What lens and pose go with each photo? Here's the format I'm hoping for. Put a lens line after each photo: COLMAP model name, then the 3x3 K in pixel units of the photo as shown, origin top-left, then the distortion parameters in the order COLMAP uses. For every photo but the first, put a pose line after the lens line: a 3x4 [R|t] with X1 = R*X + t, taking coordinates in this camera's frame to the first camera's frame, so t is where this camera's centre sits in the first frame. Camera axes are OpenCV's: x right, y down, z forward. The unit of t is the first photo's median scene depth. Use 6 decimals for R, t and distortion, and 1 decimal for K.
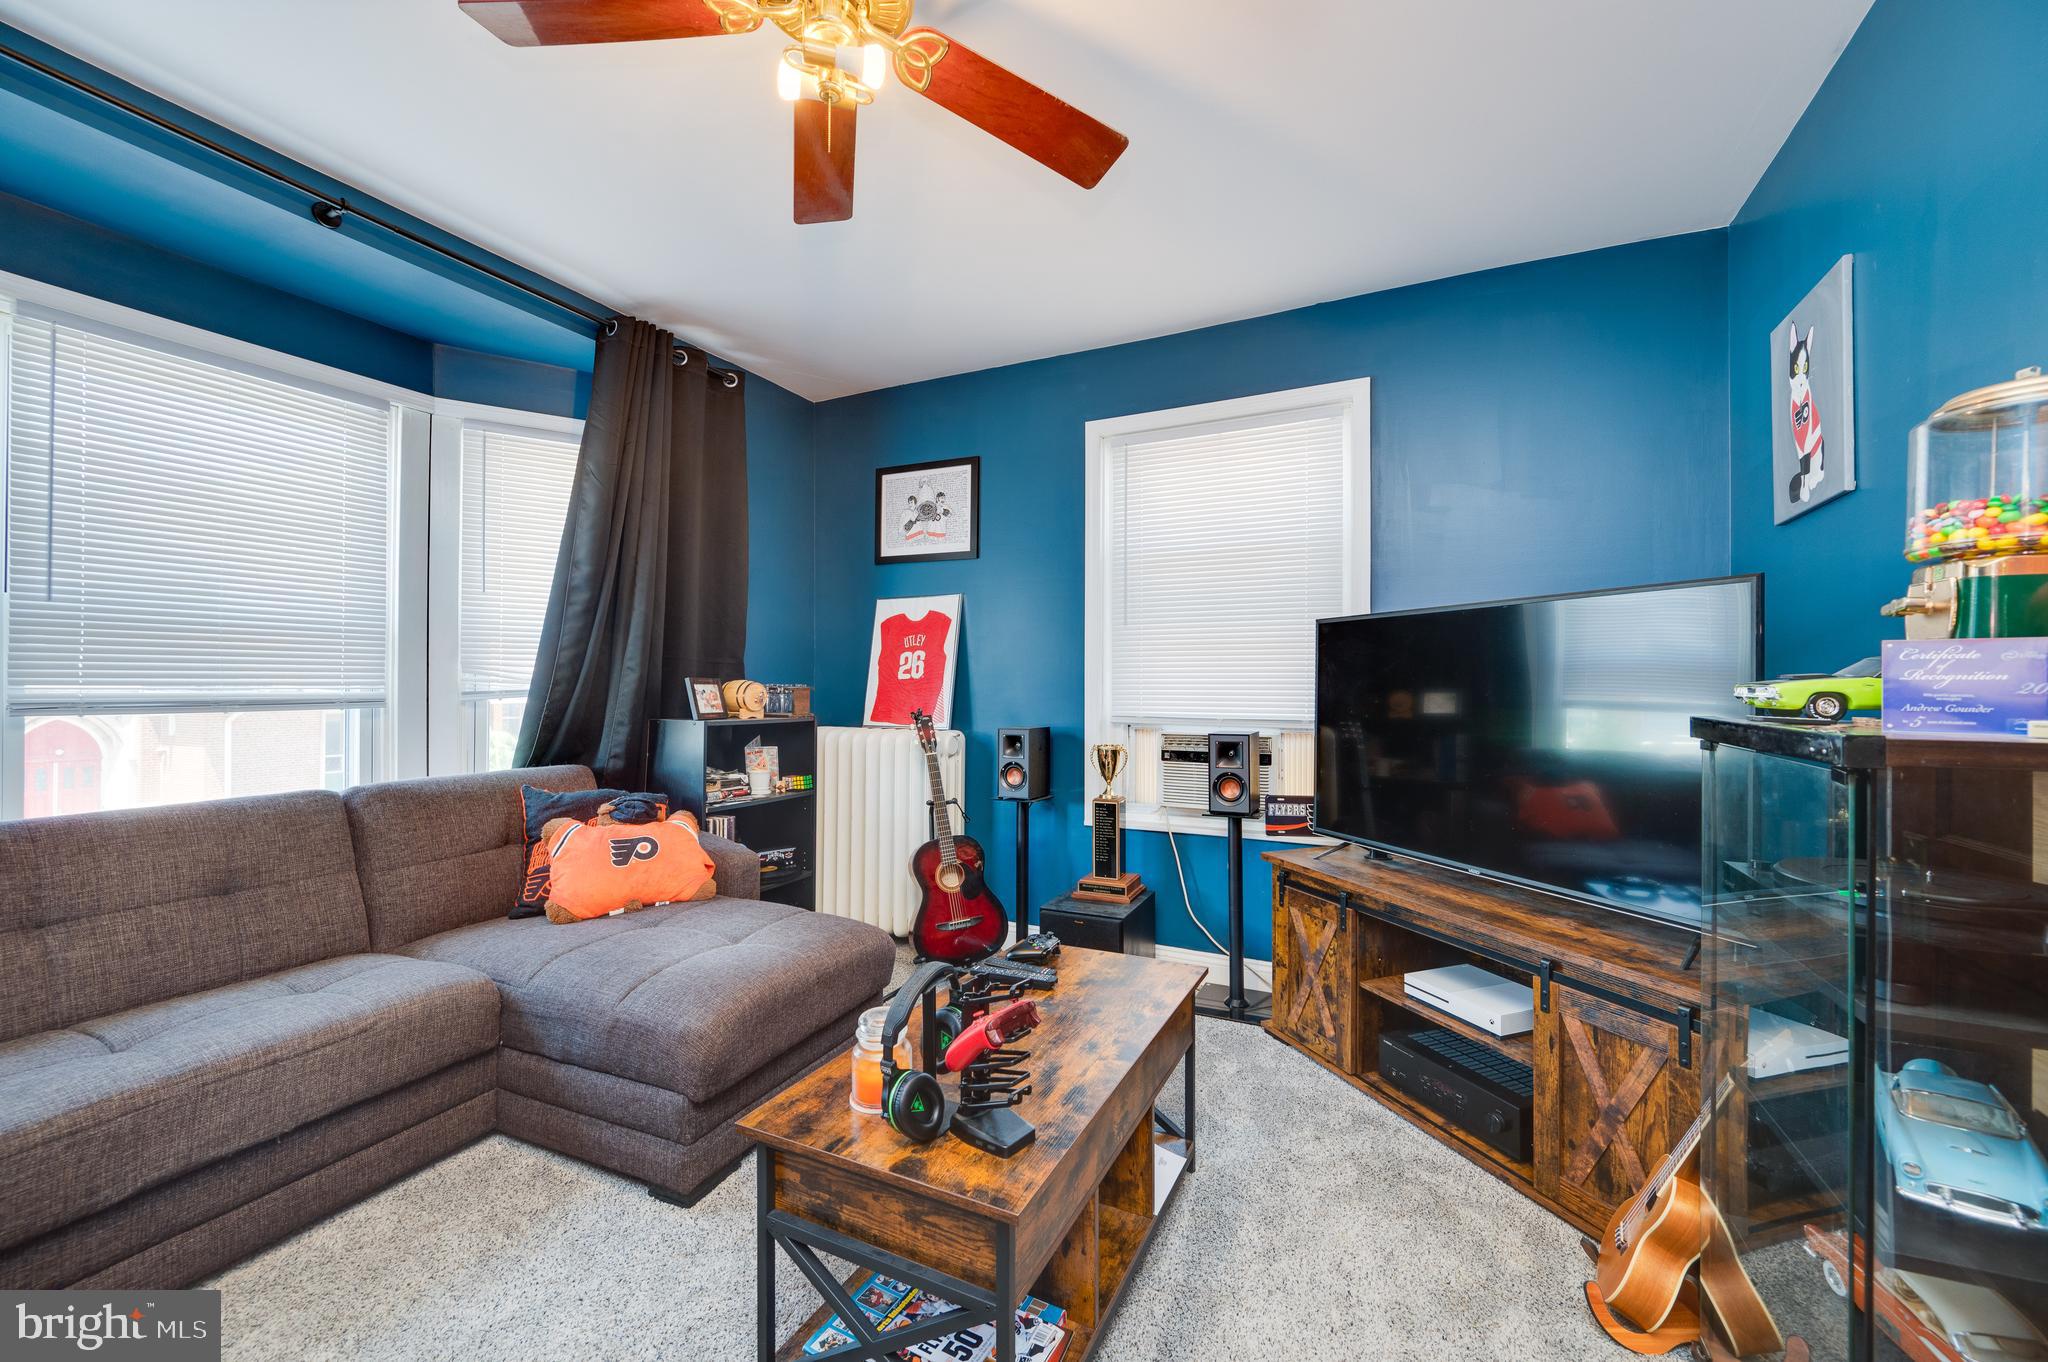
lens RADIAL K [[813.7, 0, 1030.1], [0, 813.7, 675.4], [0, 0, 1]] dist [0.001105, 0.000002]
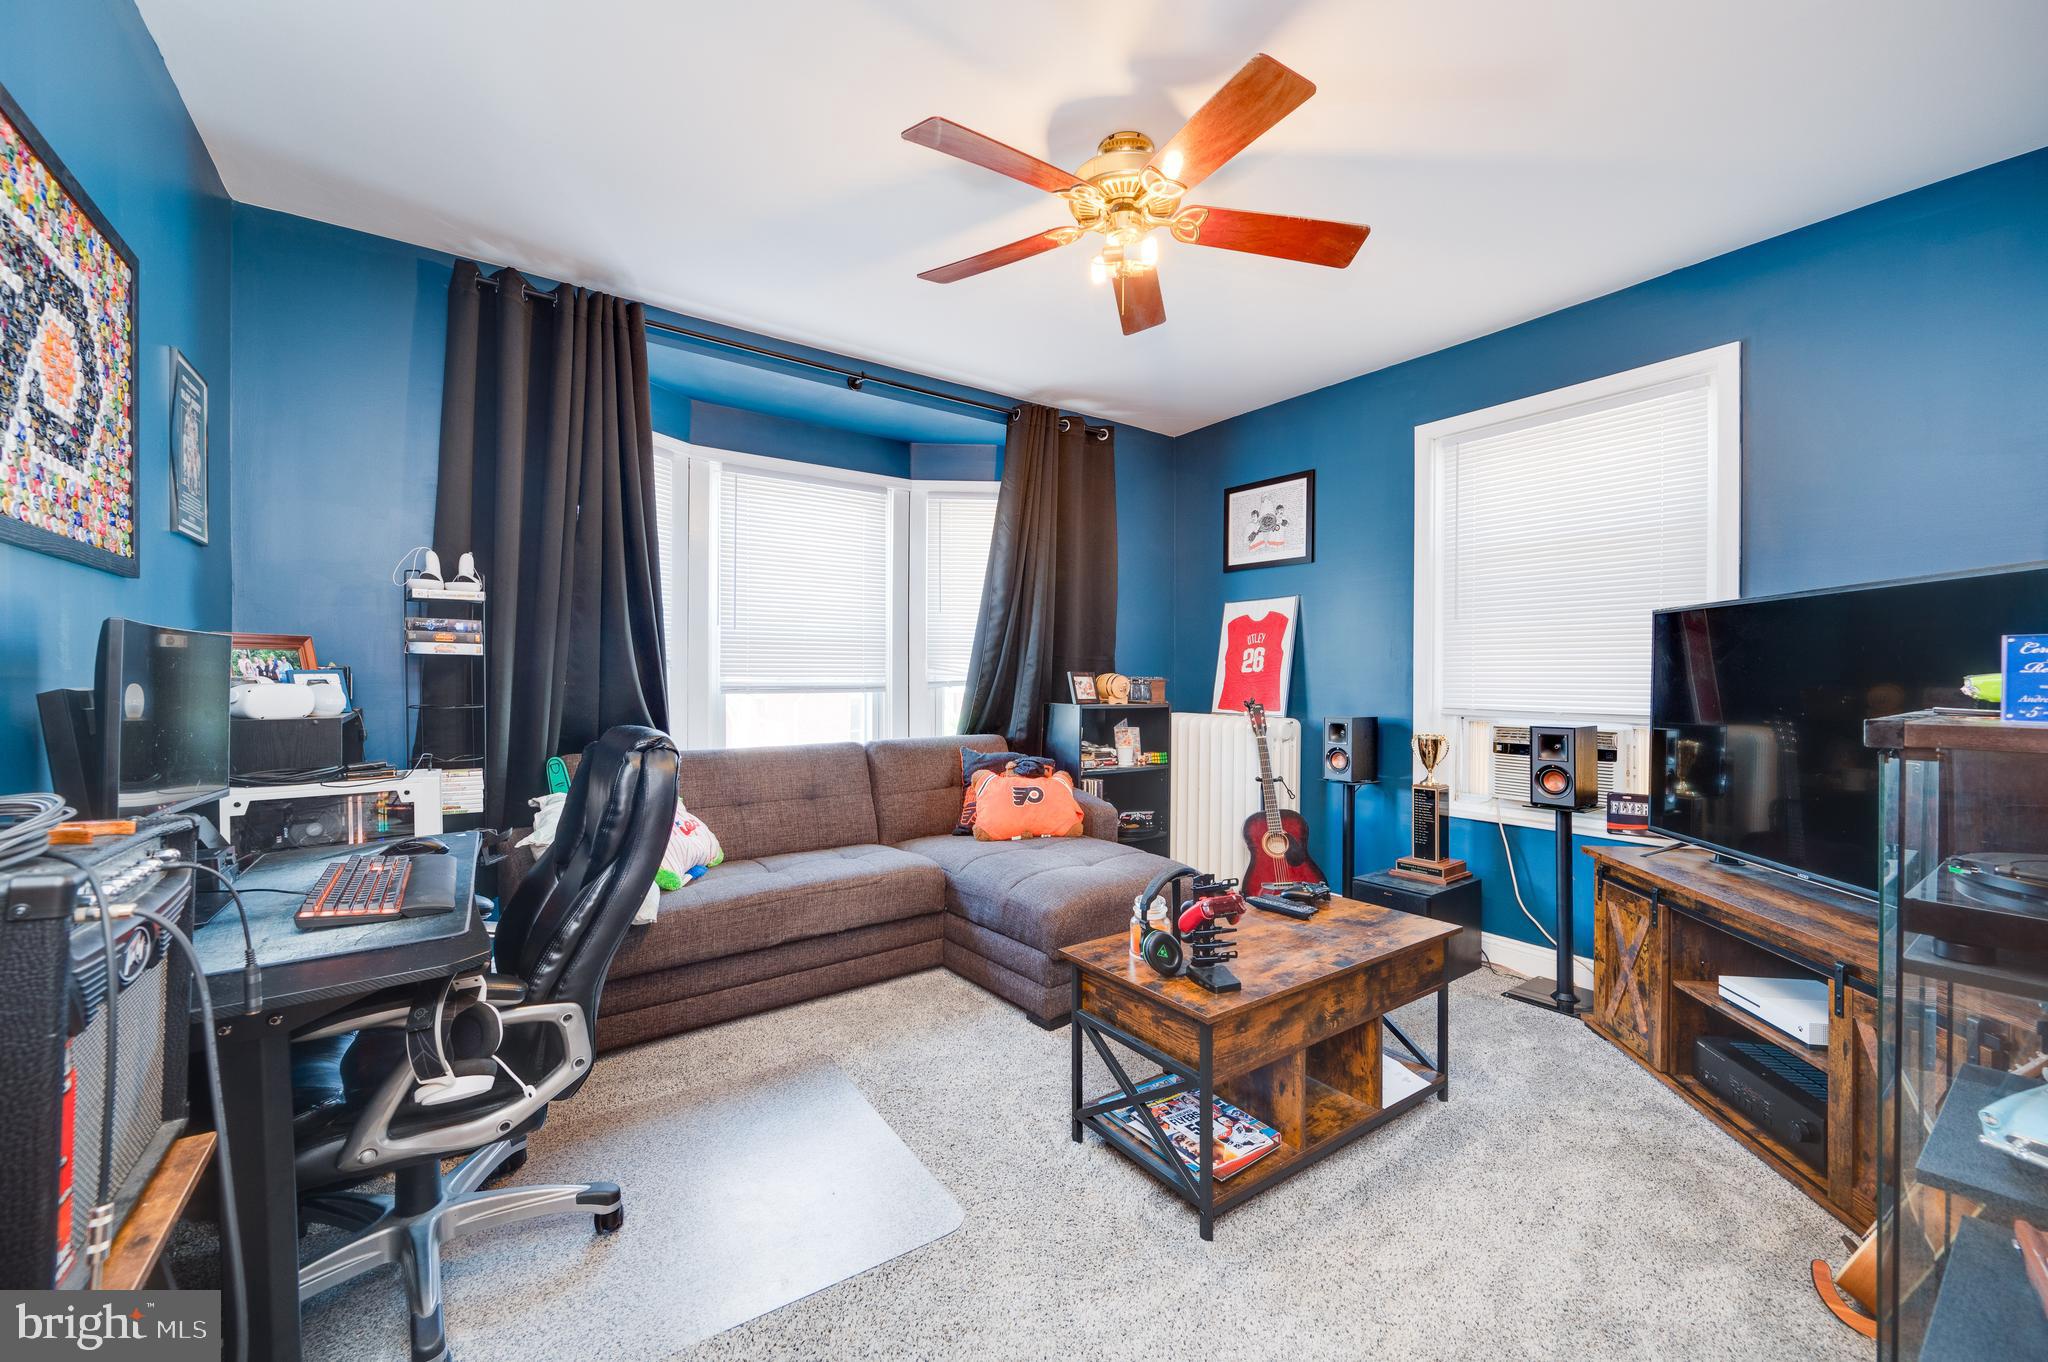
lens RADIAL K [[813.7, 0, 1020.5], [0, 813.7, 676.9], [0, 0, 1]] dist [0.001105, 0.000002]
pose [[0.874371, 0.002022, -0.485255, 0.179203], [0.002796, 0.999954, 0.009206, -0.001008], [0.485251, -0.009407, 0.874324, -0.222566]]
